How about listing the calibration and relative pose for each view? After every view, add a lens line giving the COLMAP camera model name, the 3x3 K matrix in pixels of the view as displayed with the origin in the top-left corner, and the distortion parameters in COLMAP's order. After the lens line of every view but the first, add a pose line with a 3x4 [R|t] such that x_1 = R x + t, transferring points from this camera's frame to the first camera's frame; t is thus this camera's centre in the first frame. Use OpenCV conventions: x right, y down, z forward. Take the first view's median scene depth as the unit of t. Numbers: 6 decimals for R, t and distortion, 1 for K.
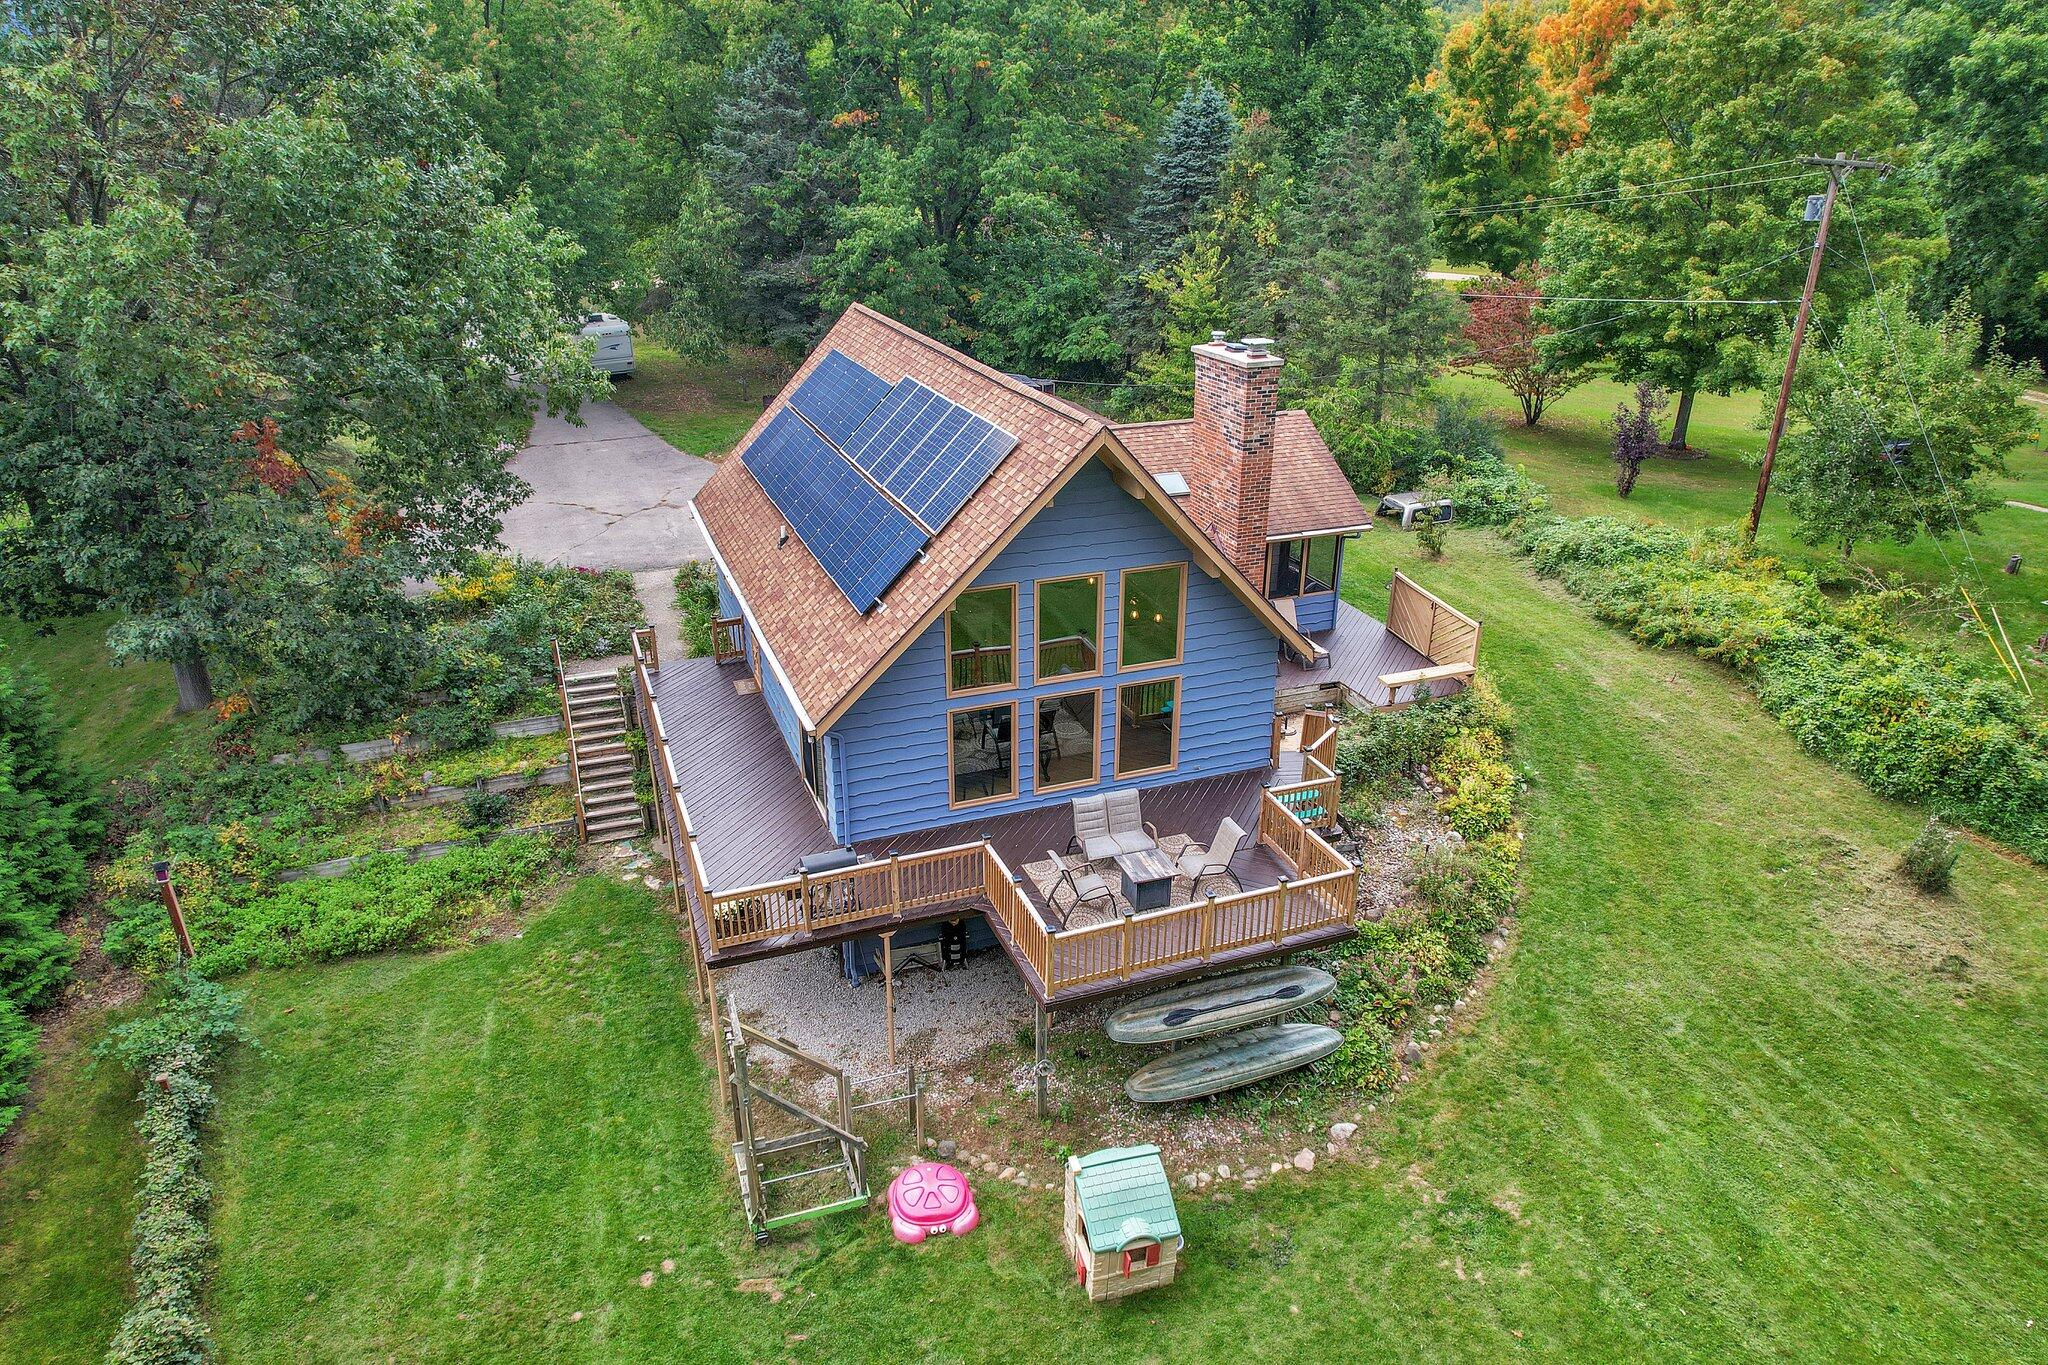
lens RADIAL K [[1312.6, 0, 1026.2], [0, 1312.6, 742.1], [0, 0, 1]] dist [-0.069889, 0.068048]
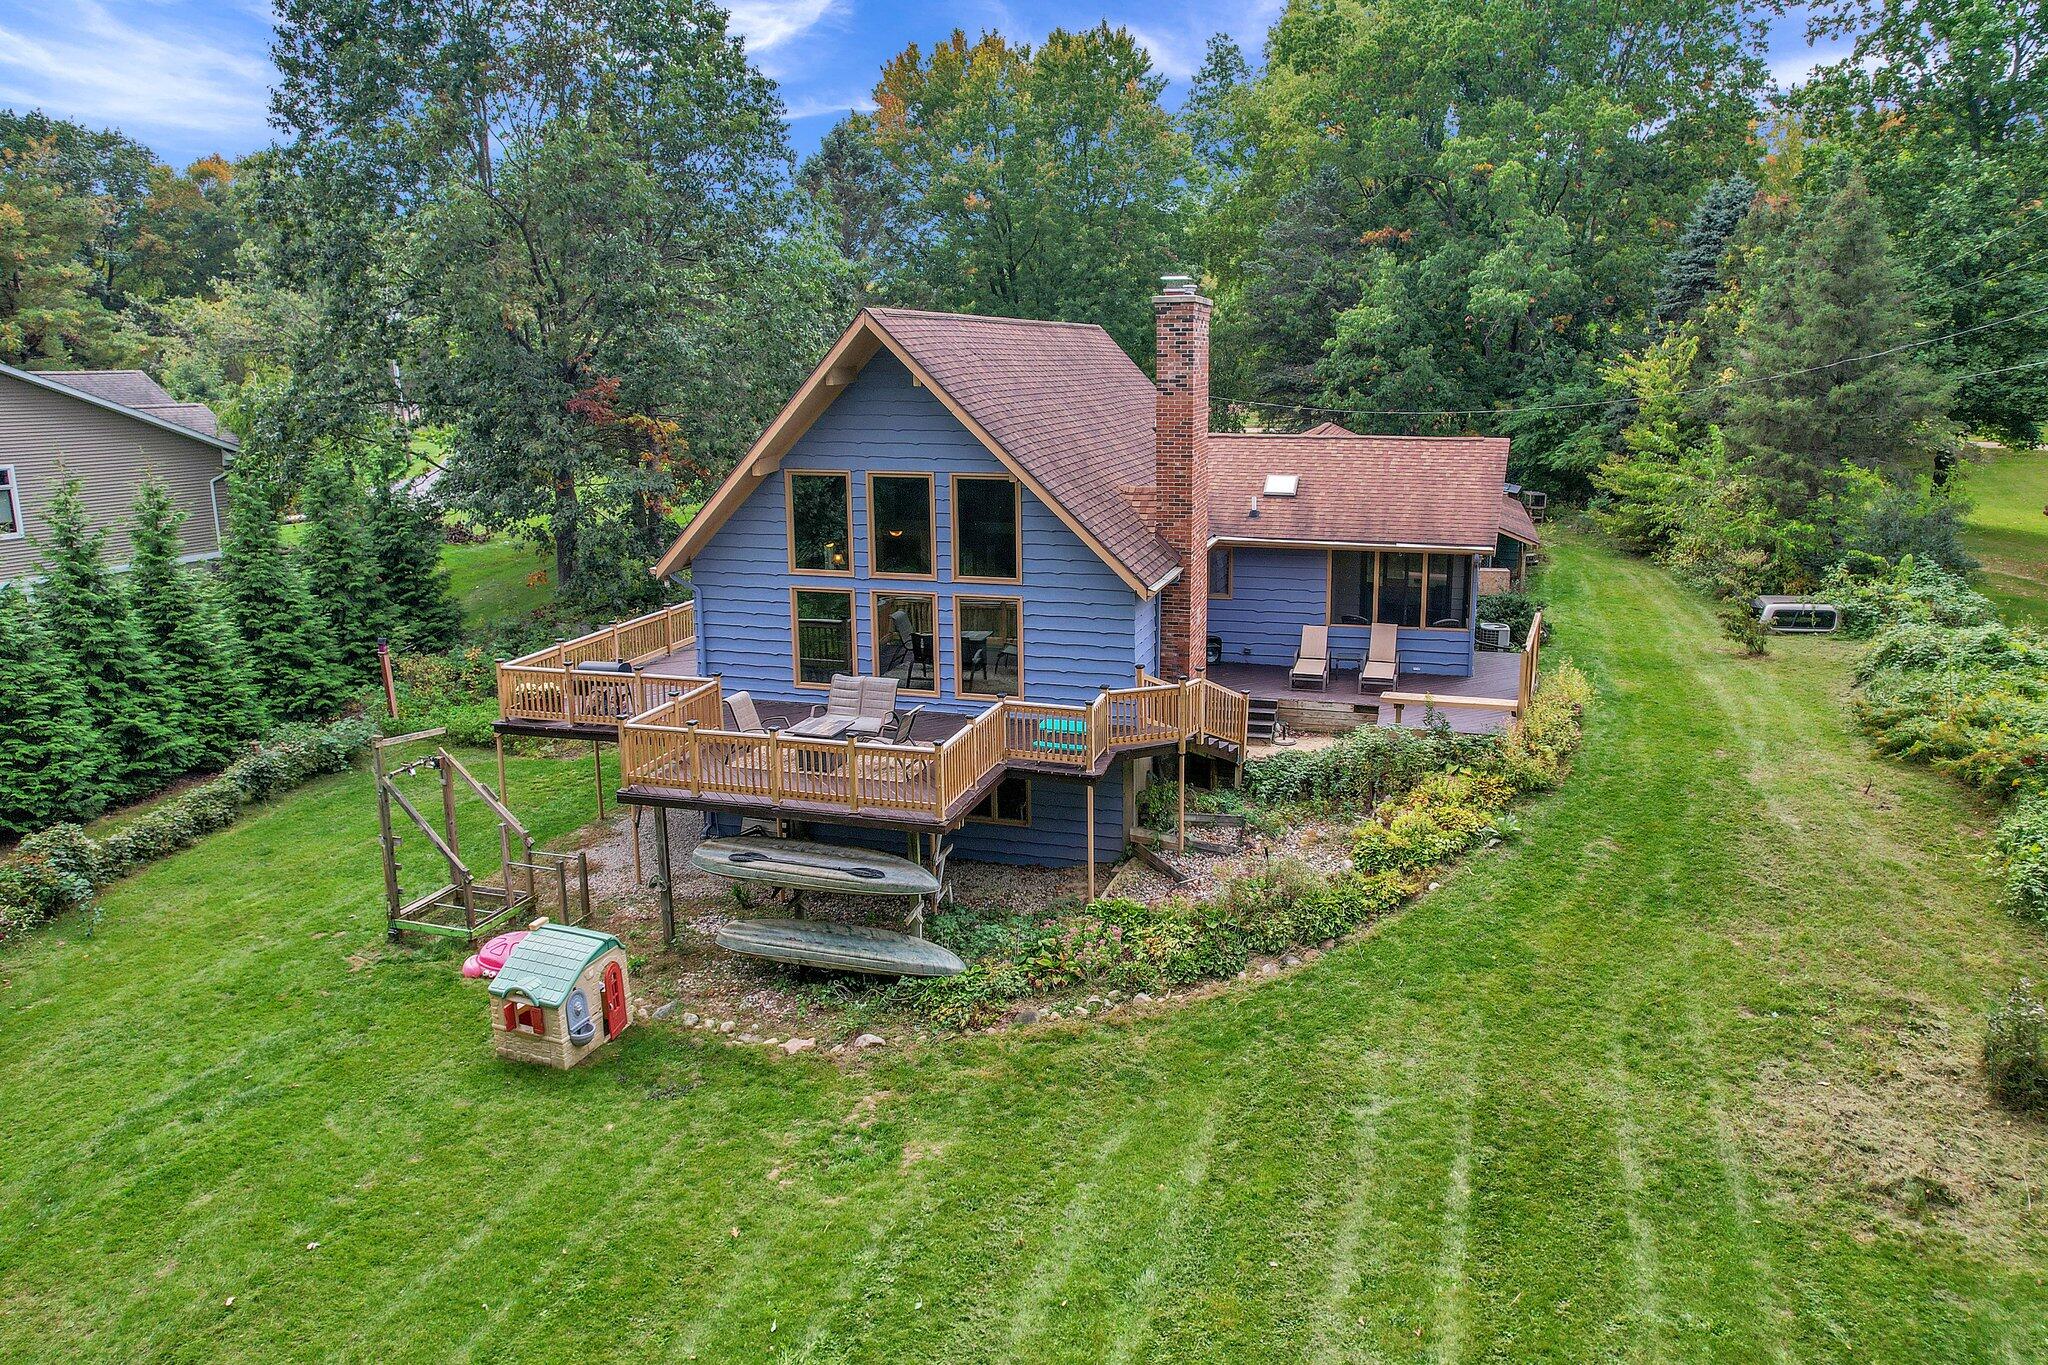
lens RADIAL K [[1301.6, 0, 1025.3], [0, 1301.6, 654.9], [0, 0, 1]] dist [-0.028091, -0.000736]
pose [[0.805039, 0.134789, -0.577705, 0.669086], [-0.253655, 0.958543, -0.129826, 0.111545], [0.536256, 0.251053, 0.805855, 0.232206]]
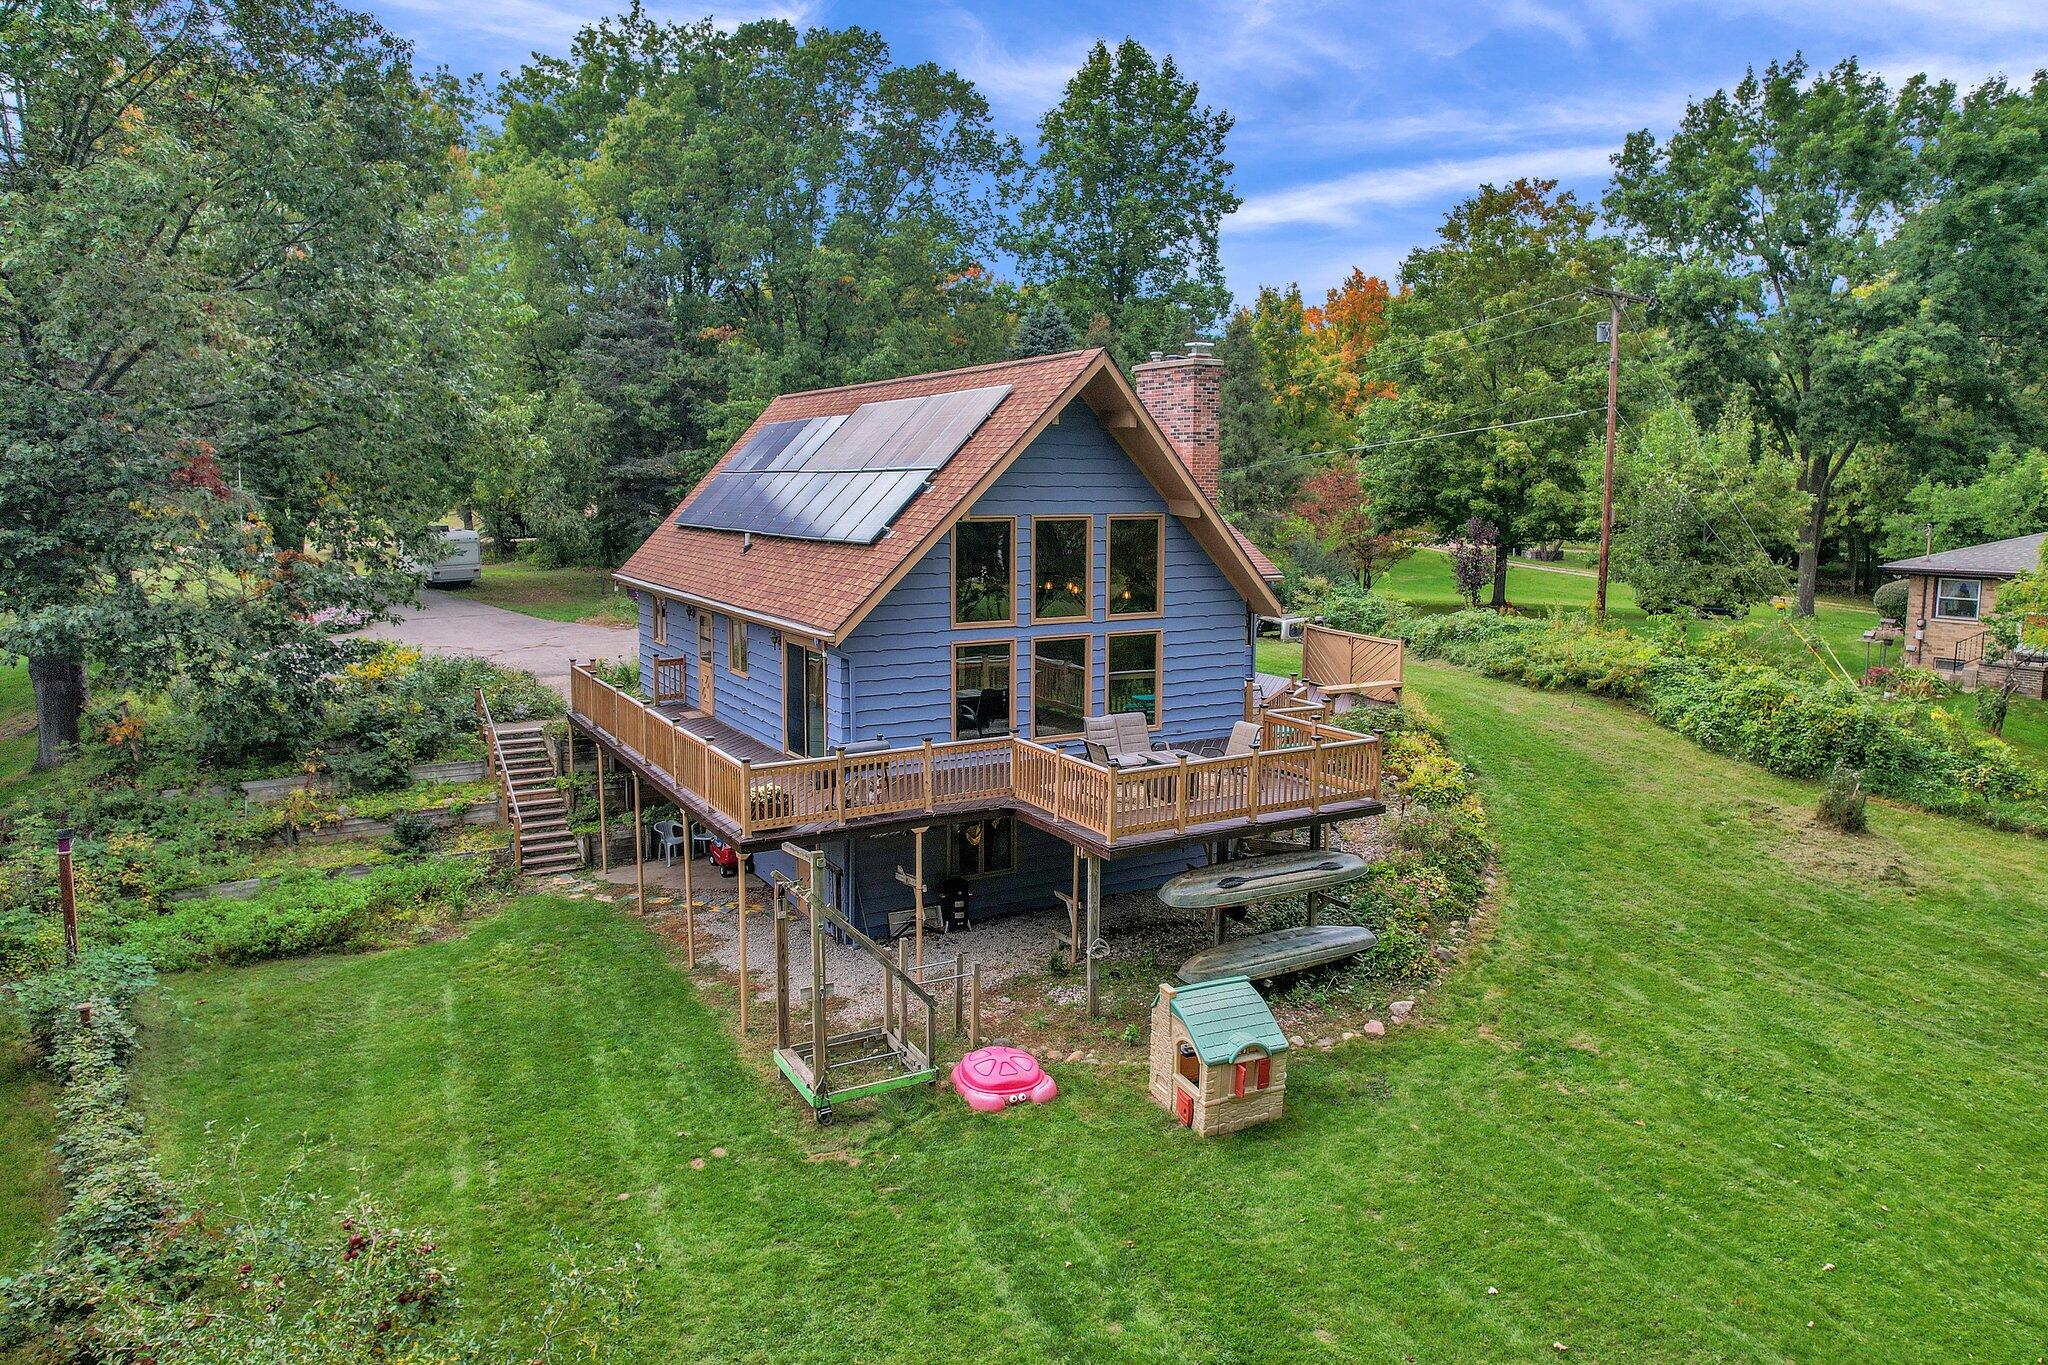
lens RADIAL K [[1339.2, 0, 1024.0], [0, 1339.2, 682.5], [0, 0, 1]] dist [-0.054875, 0.038180]
pose [[0.987582, -0.025296, 0.155054, -0.151187], [0.067902, 0.958734, -0.276077, 0.267757], [-0.141672, 0.283177, 0.948546, 0.027804]]
